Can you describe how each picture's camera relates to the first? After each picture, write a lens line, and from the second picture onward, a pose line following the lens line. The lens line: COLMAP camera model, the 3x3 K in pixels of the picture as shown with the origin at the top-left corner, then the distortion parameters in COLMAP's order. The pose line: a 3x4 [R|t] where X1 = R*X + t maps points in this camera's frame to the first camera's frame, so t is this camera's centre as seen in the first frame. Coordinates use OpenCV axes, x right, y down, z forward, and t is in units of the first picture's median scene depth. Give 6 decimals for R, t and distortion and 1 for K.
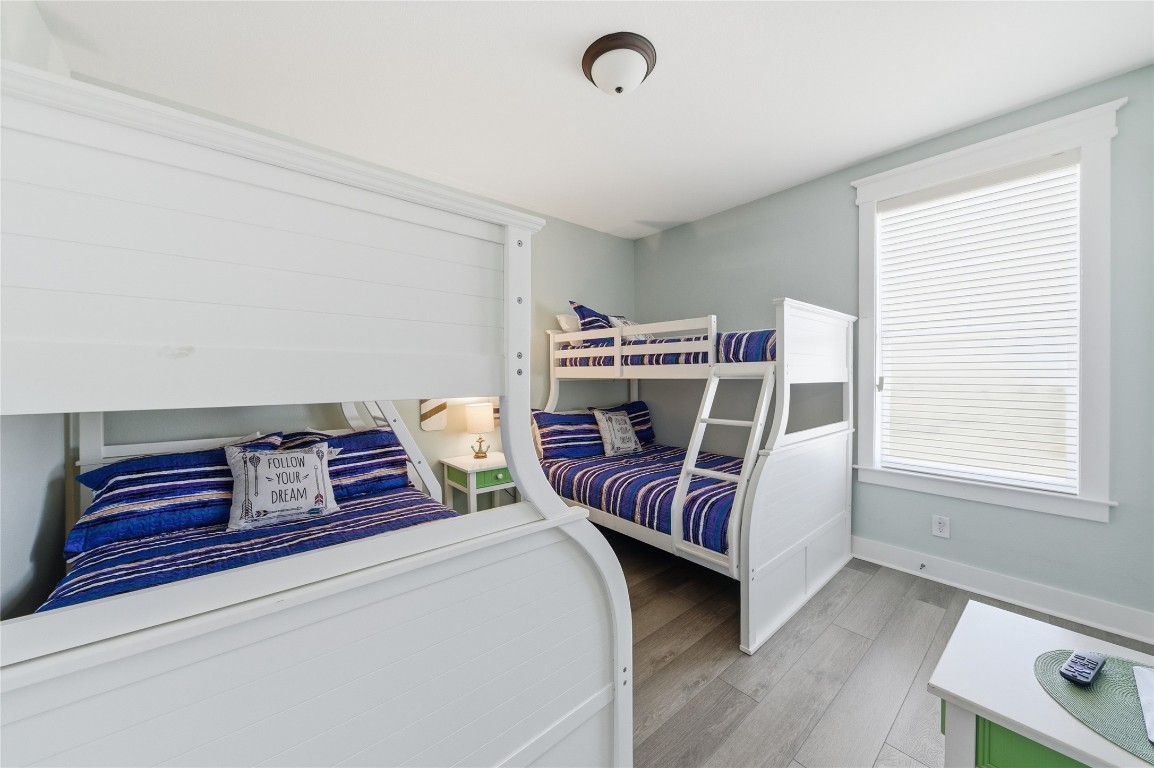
lens RADIAL K [[404.8, 0, 579.9], [0, 404.8, 375.0], [0, 0, 1]] dist [-0.004376, 0.001053]
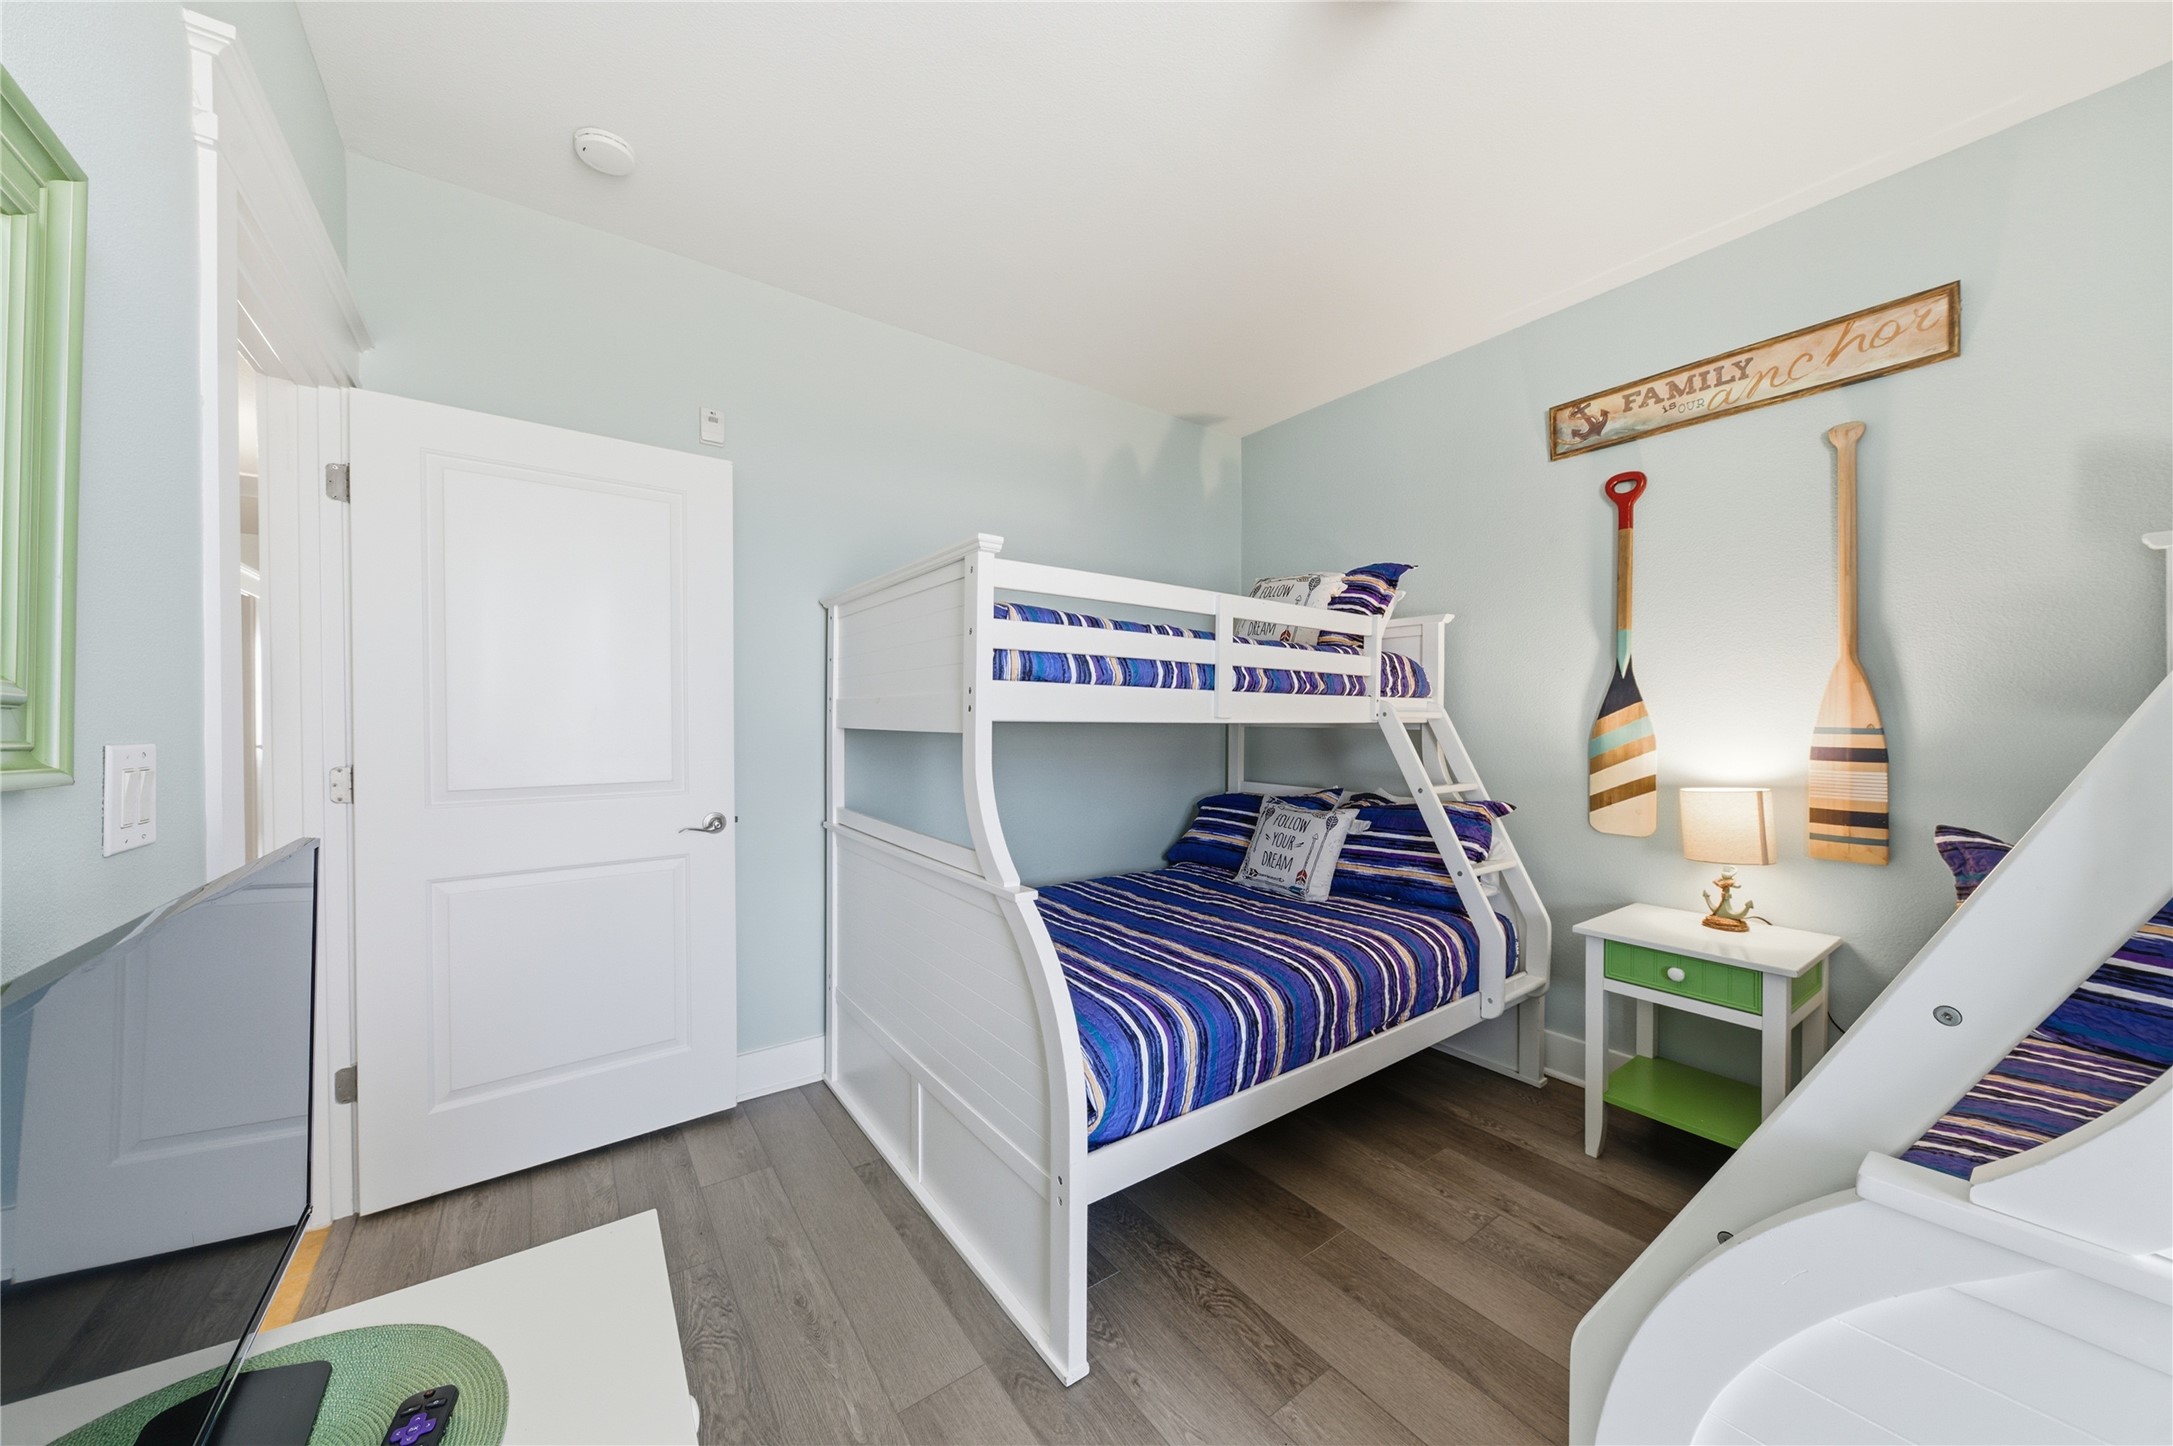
lens RADIAL K [[762.2, 0, 1094.7], [0, 762.2, 725.0], [0, 0, 1]] dist [-0.004376, 0.001053]
pose [[-0.070312, 0.009589, -0.997479, 0.806838], [0.000612, 0.999954, 0.009570, 0.008323], [0.997525, 0.000063, -0.070315, 0.717080]]
